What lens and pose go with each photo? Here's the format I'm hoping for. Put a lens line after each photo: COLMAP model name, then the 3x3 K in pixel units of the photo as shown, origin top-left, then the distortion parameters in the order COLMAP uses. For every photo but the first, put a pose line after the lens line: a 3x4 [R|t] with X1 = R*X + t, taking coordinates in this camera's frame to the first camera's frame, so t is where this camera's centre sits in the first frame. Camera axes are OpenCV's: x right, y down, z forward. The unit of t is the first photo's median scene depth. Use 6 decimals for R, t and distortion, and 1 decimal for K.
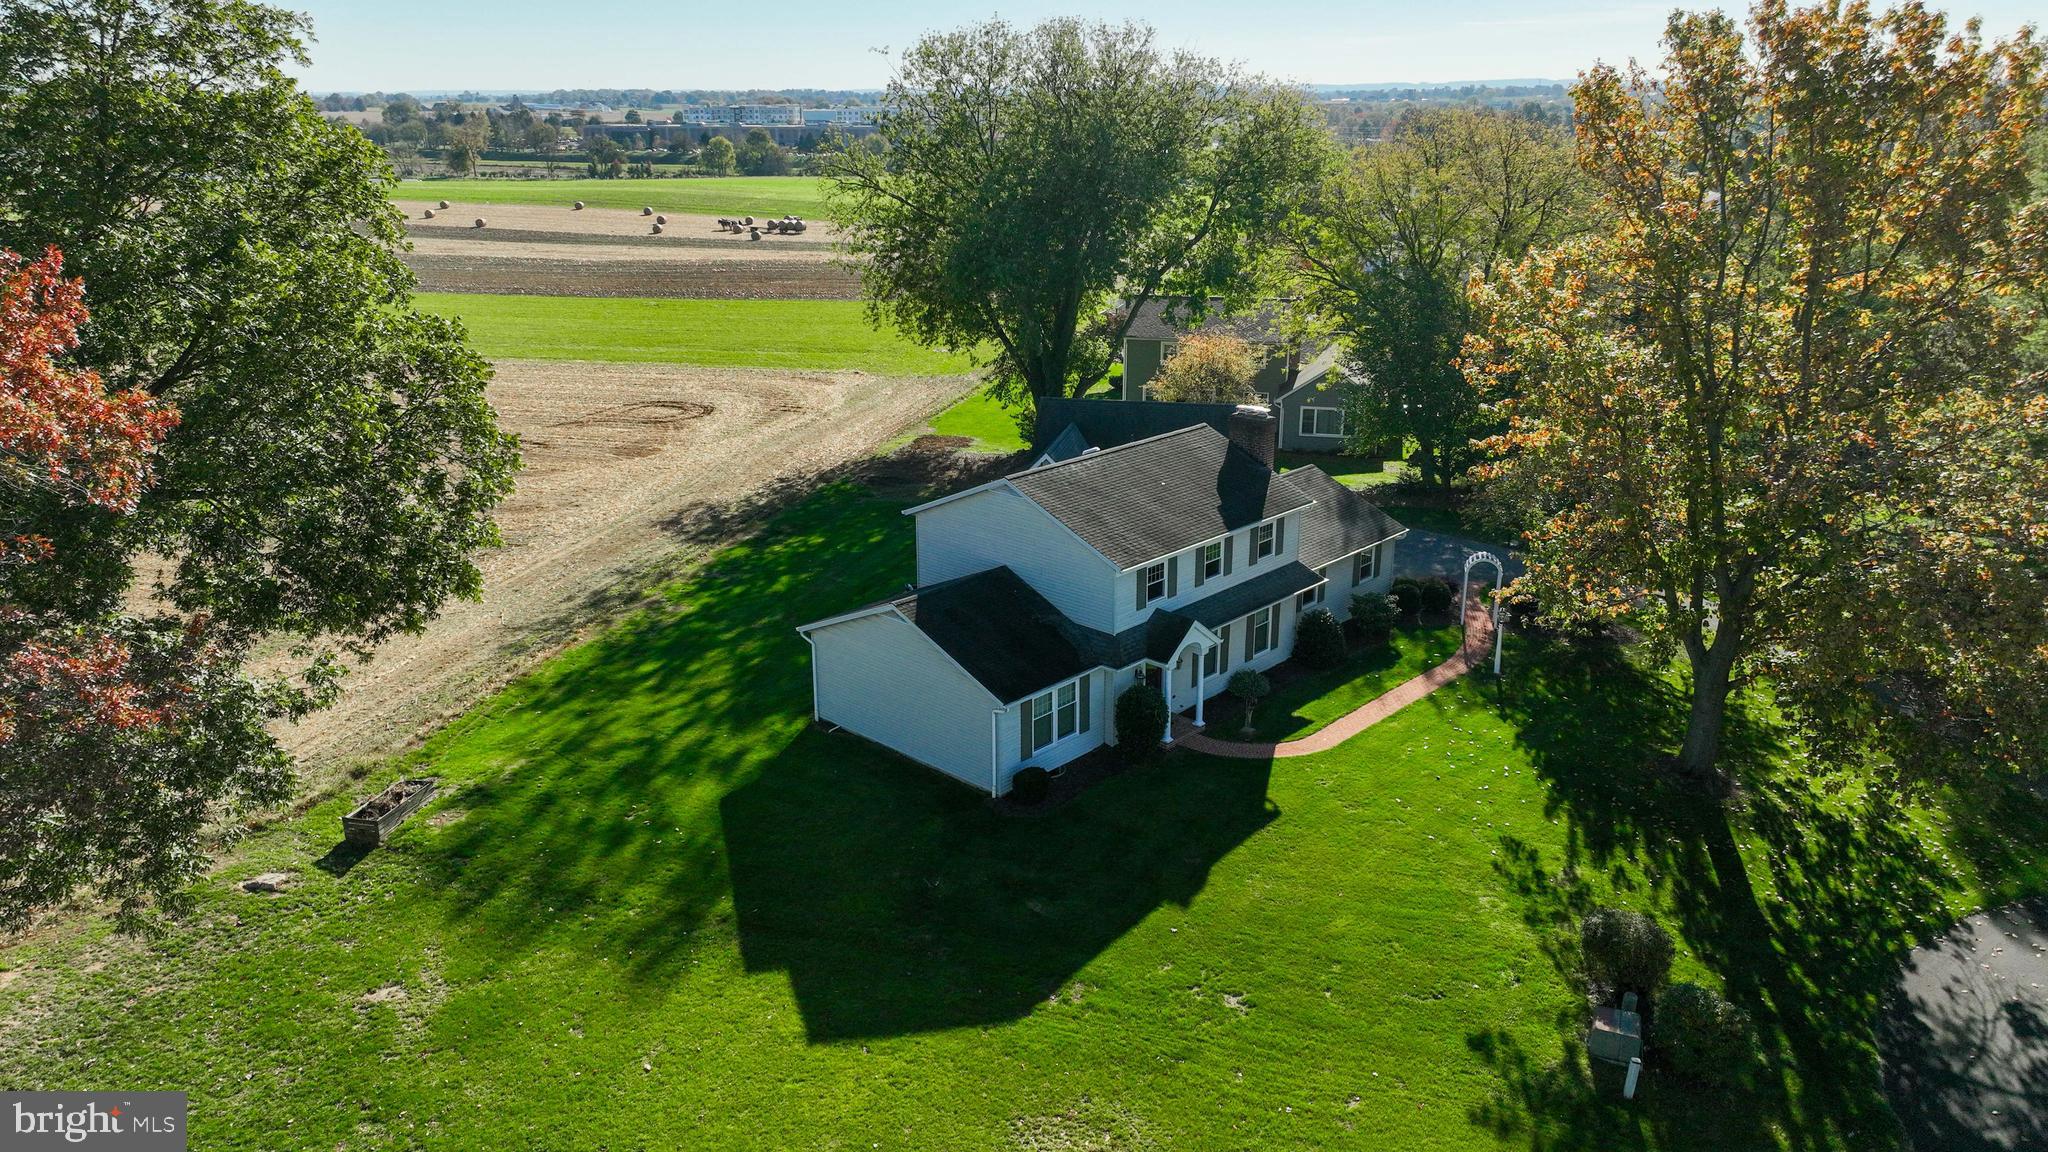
lens RADIAL K [[1444.6, 0, 1031.2], [0, 1444.6, 578.9], [0, 0, 1]] dist [-0.002039, 0.016929]
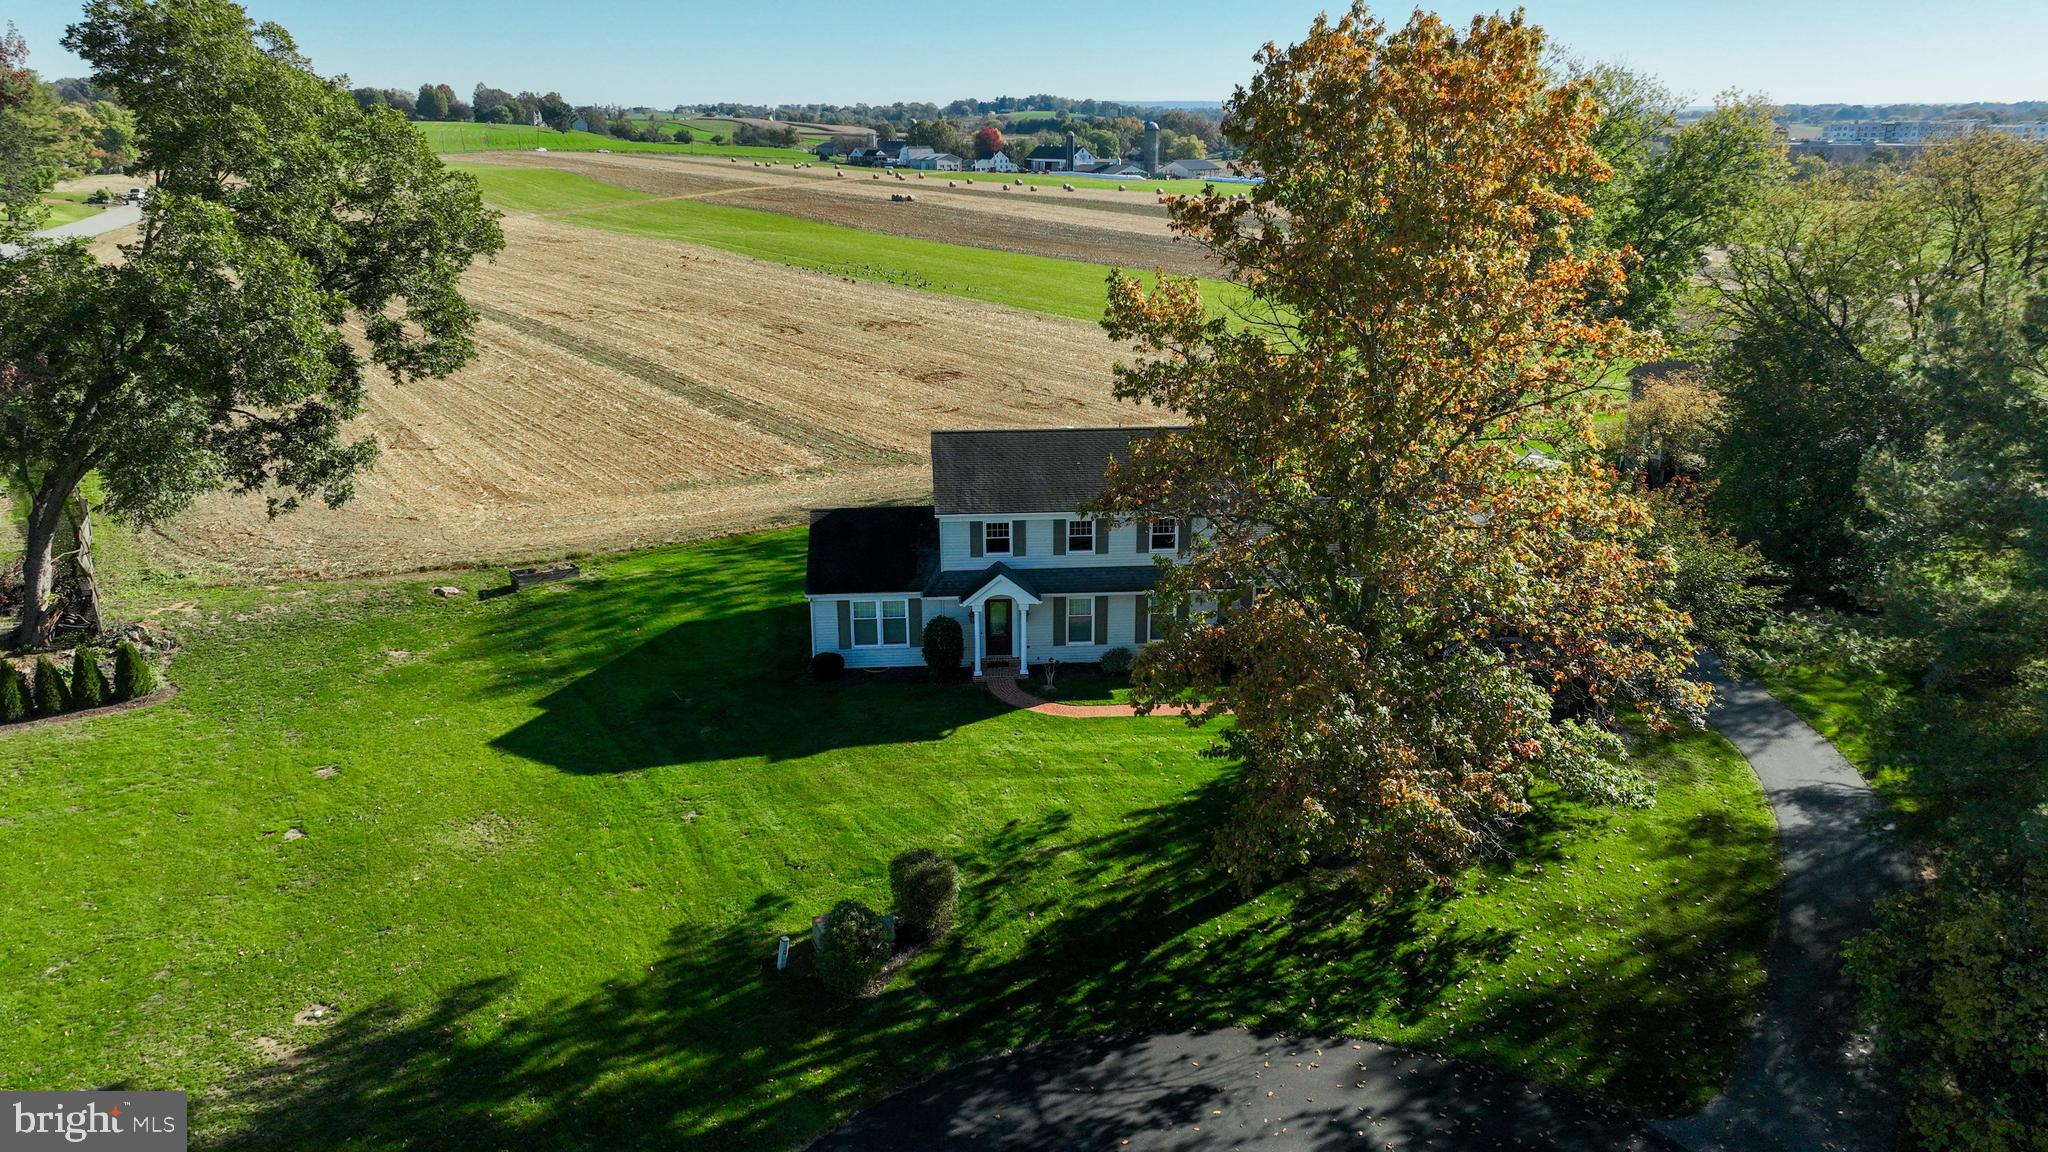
lens RADIAL K [[1444.6, 0, 1022.5], [0, 1444.6, 577.3], [0, 0, 1]] dist [-0.002039, 0.016929]
pose [[0.731800, 0.206351, -0.649529, 0.866785], [-0.213697, 0.974473, 0.068818, -0.051184], [0.647150, 0.088441, 0.757216, 0.147036]]
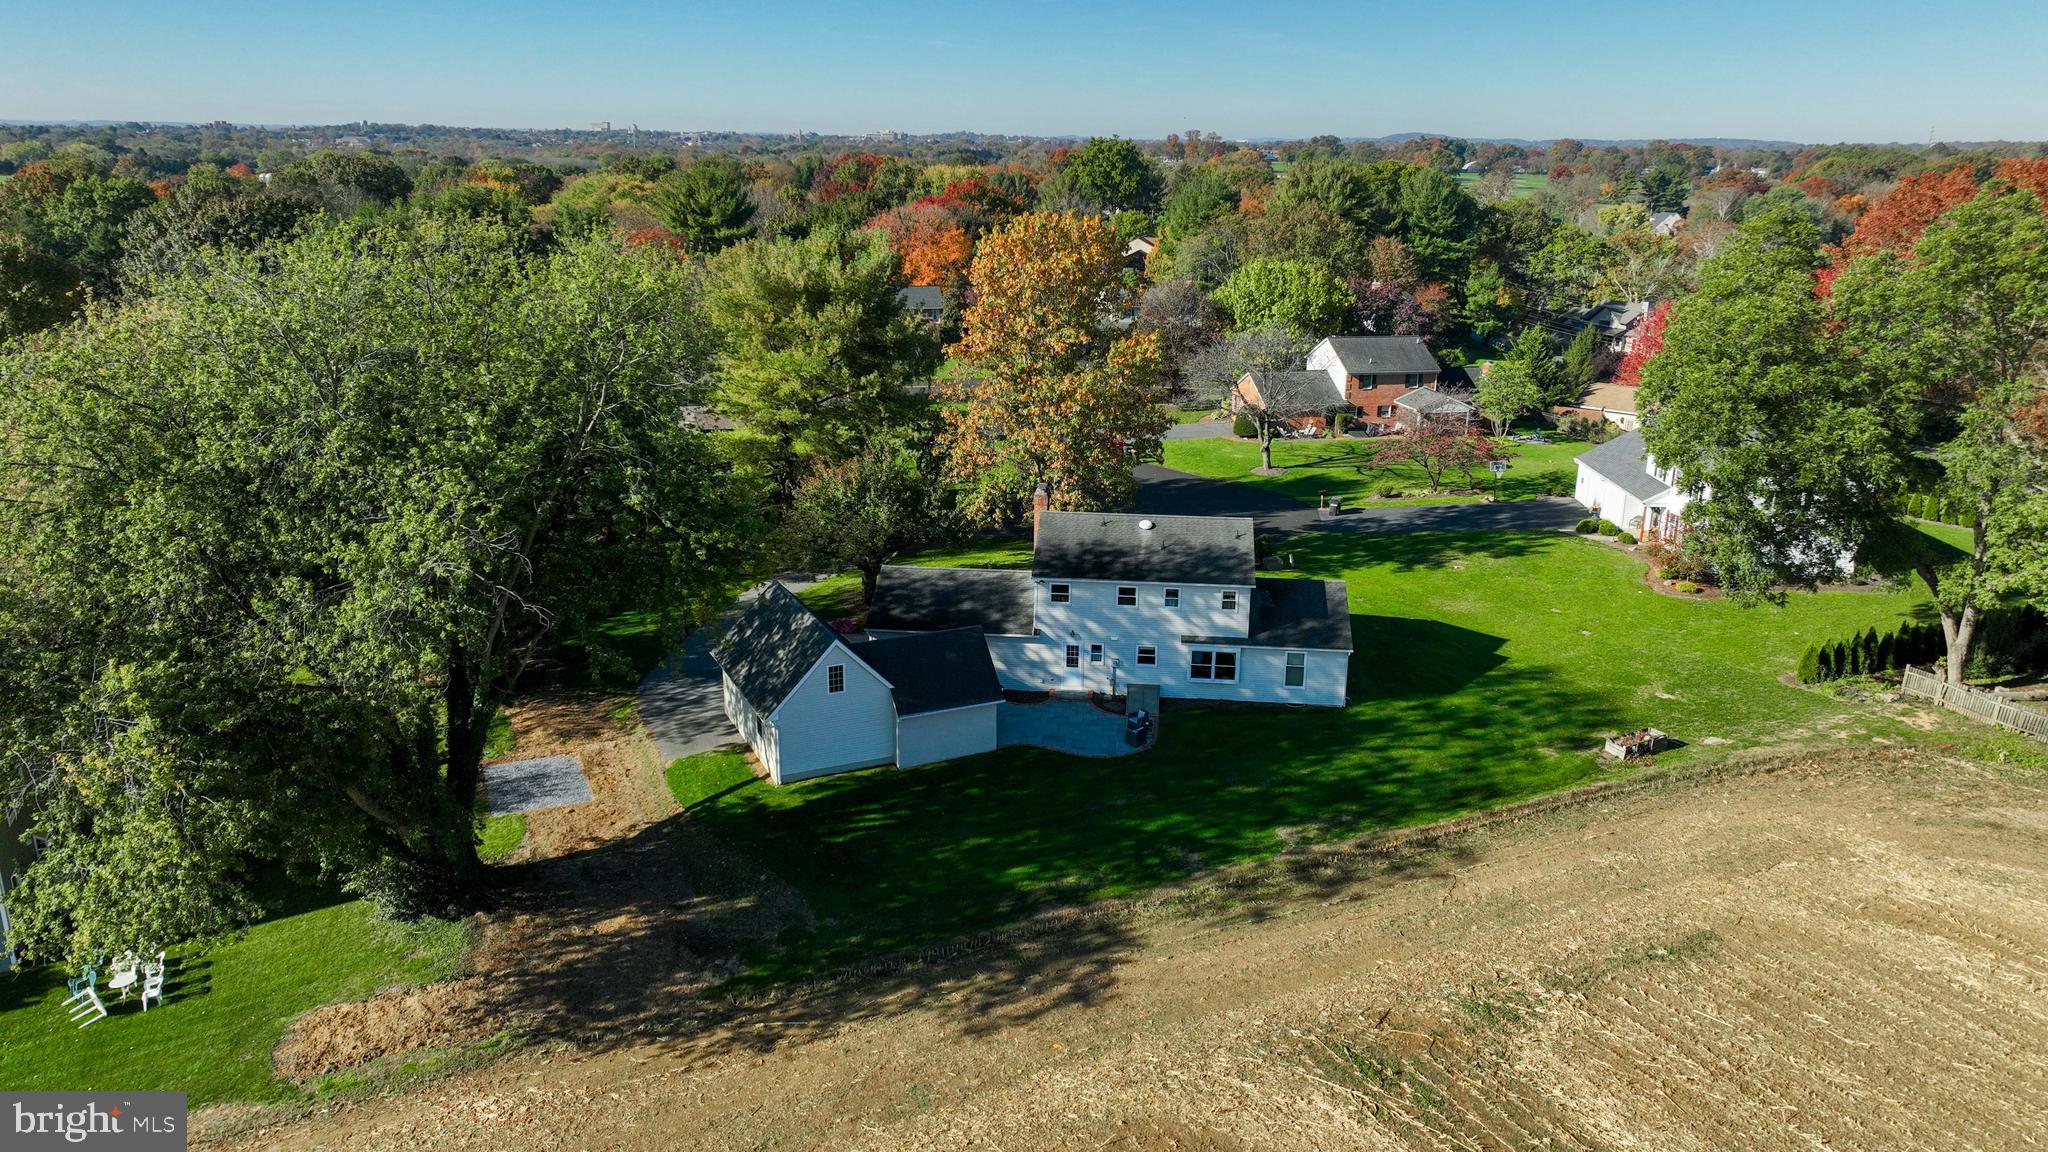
lens RADIAL K [[1444.6, 0, 1032.8], [0, 1444.6, 579.0], [0, 0, 1]] dist [-0.002039, 0.016929]
pose [[-0.609176, -0.234566, 0.757551, -1.103261], [0.241086, 0.855267, 0.458689, -0.810191], [-0.755501, 0.462058, -0.464458, 1.985000]]
